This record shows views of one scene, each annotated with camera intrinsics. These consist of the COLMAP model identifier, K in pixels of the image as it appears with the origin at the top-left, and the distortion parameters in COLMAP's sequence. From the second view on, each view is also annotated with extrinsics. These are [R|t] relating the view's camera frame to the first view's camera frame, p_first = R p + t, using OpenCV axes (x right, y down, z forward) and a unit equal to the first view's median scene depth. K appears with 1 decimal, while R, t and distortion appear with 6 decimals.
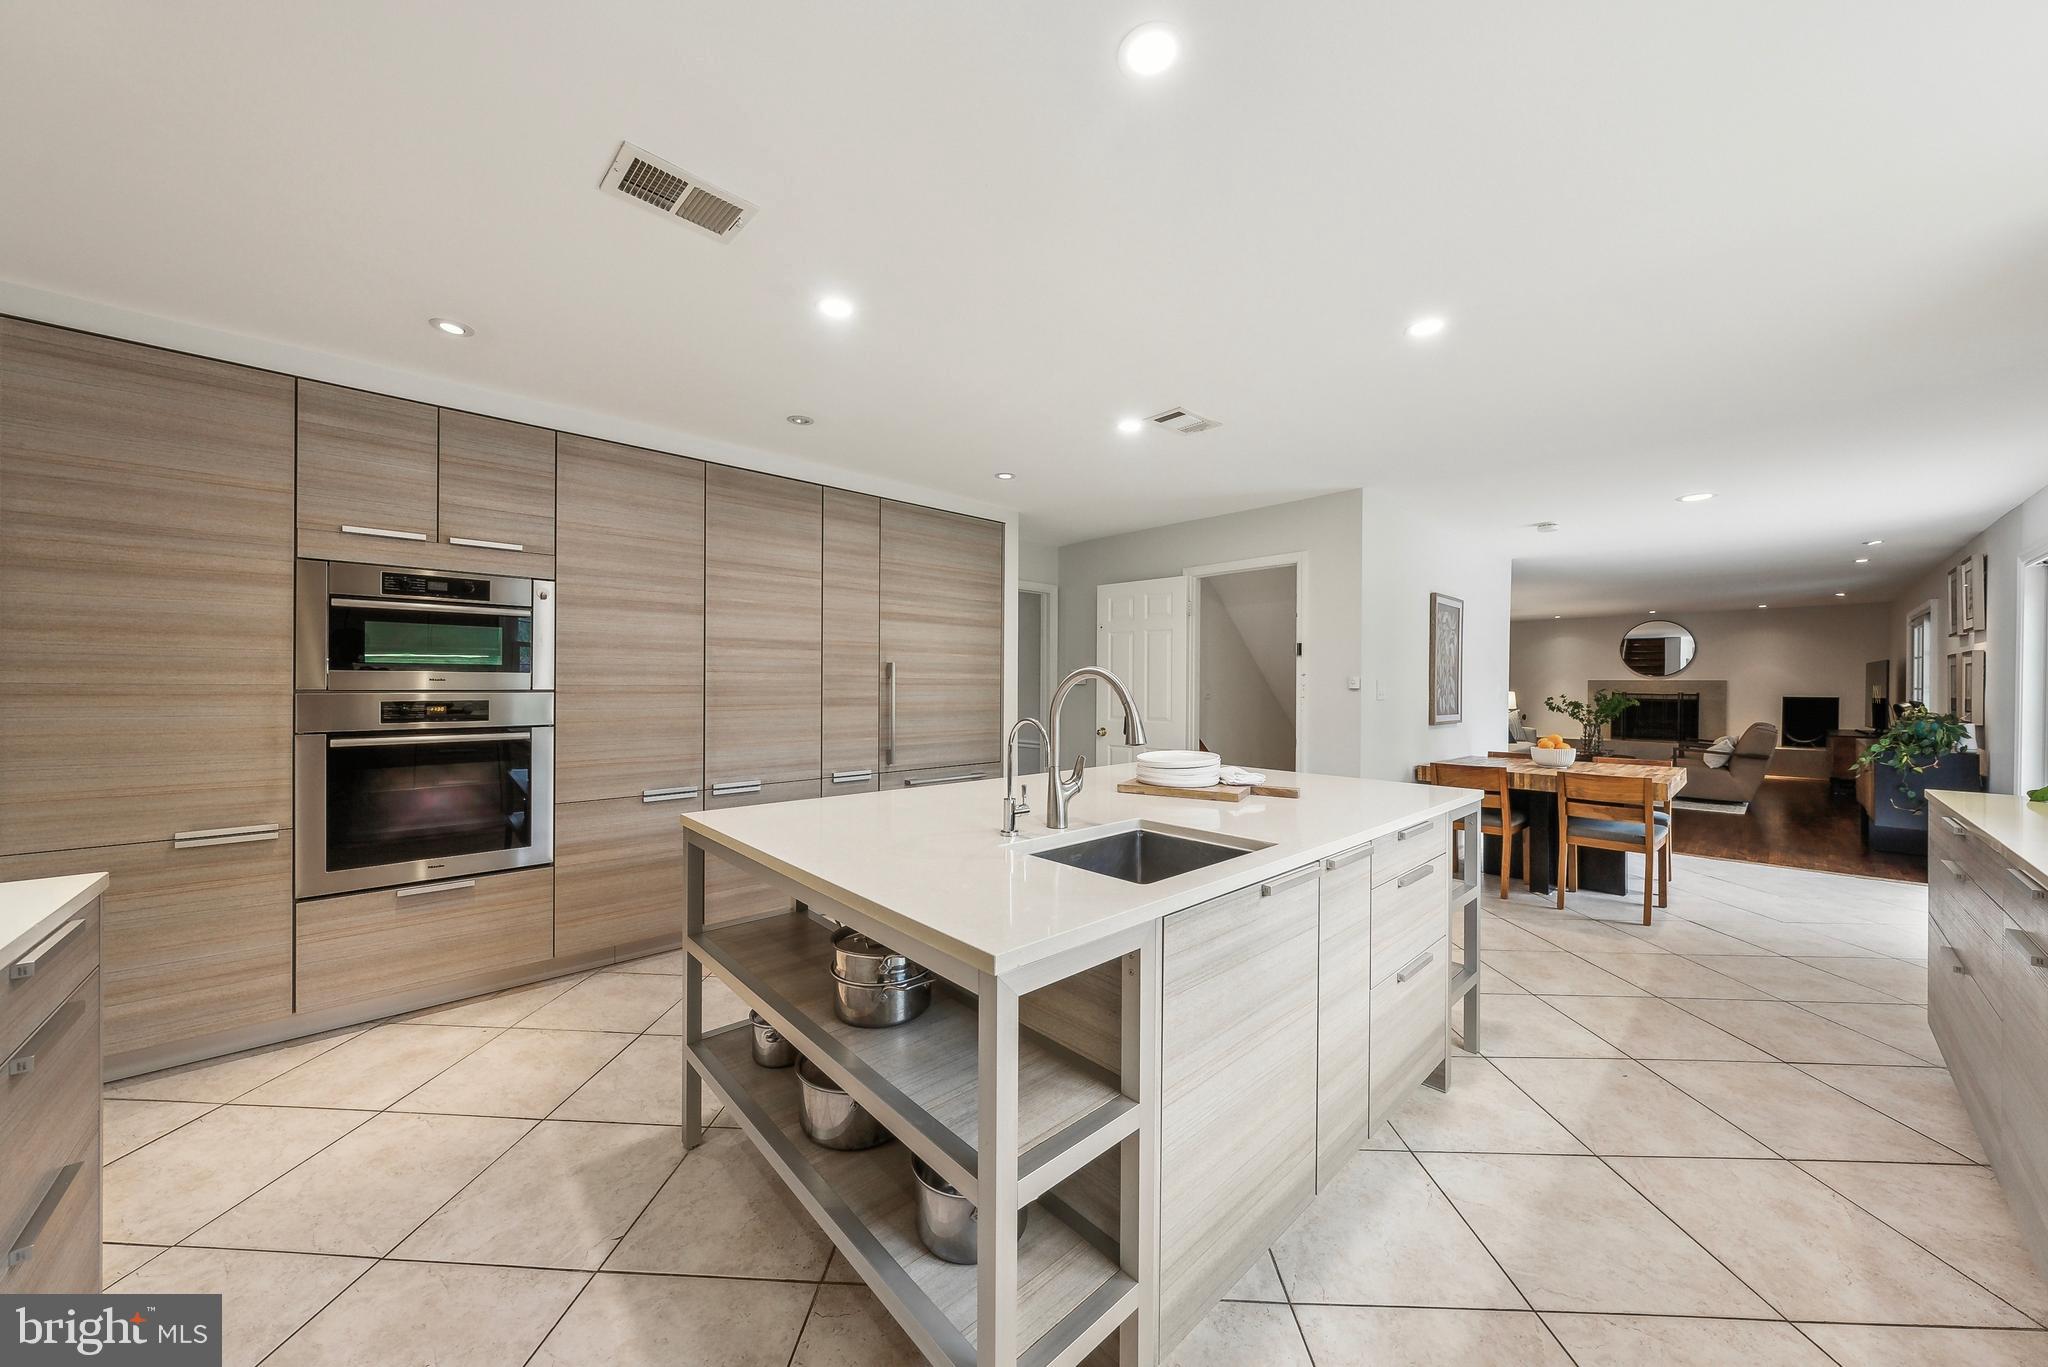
lens RADIAL K [[694.7, 0, 1022.7], [0, 694.7, 686.9], [0, 0, 1]] dist [-0.003298, -0.000311]
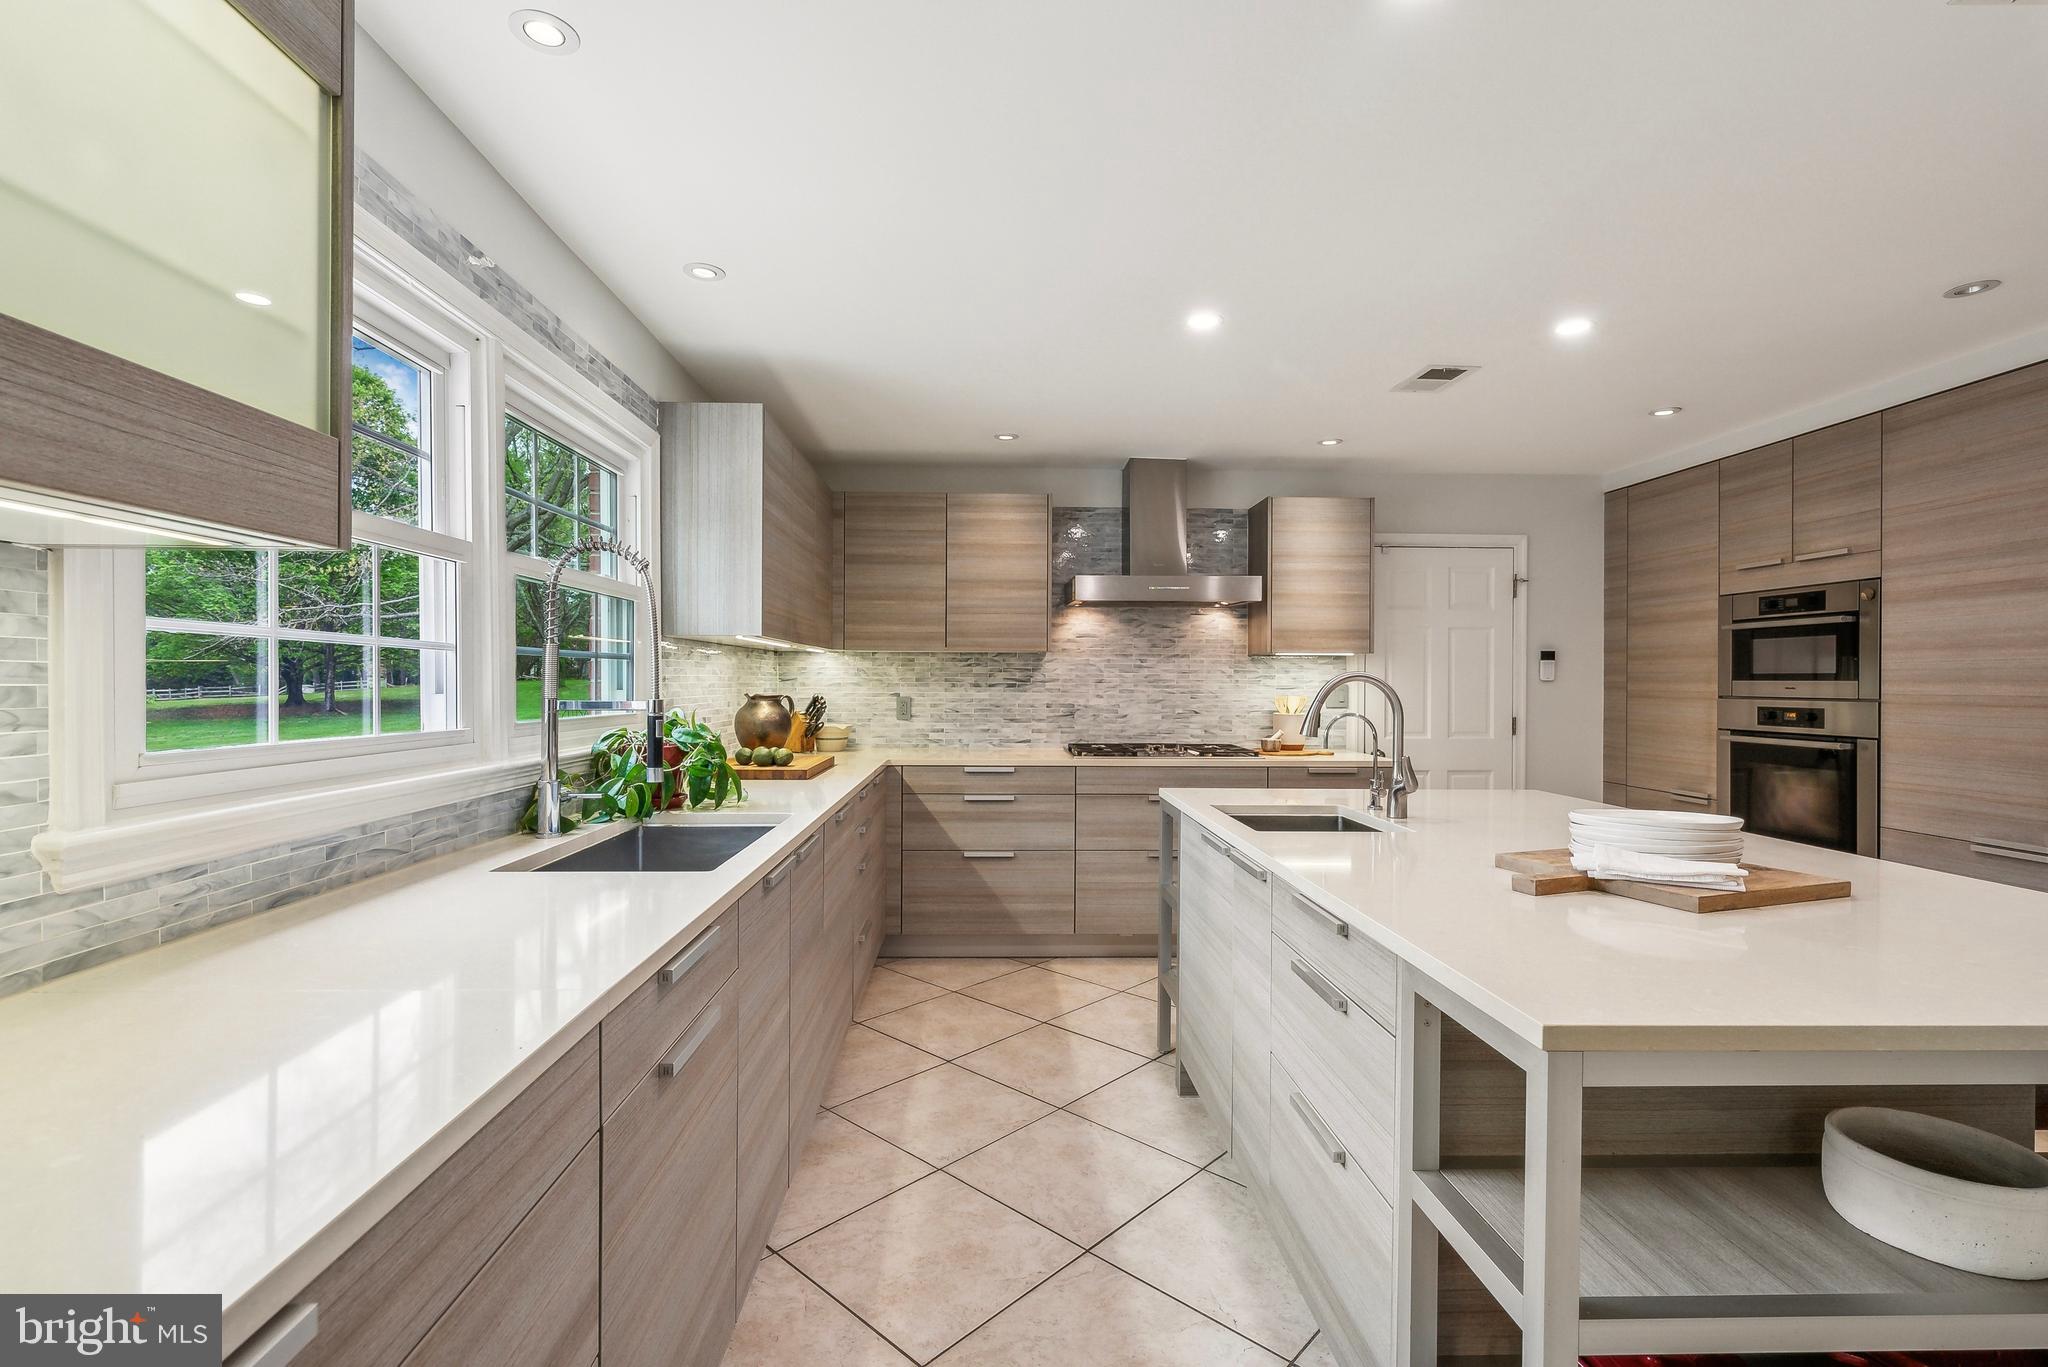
lens RADIAL K [[944.4, 0, 1021.6], [0, 944.4, 682.4], [0, 0, 1]] dist [-0.000092, -0.000010]
pose [[-0.645560, 0.005444, -0.763690, 1.142213], [0.004474, 0.999984, 0.003347, -0.031652], [0.763697, -0.001256, -0.645574, 1.093783]]
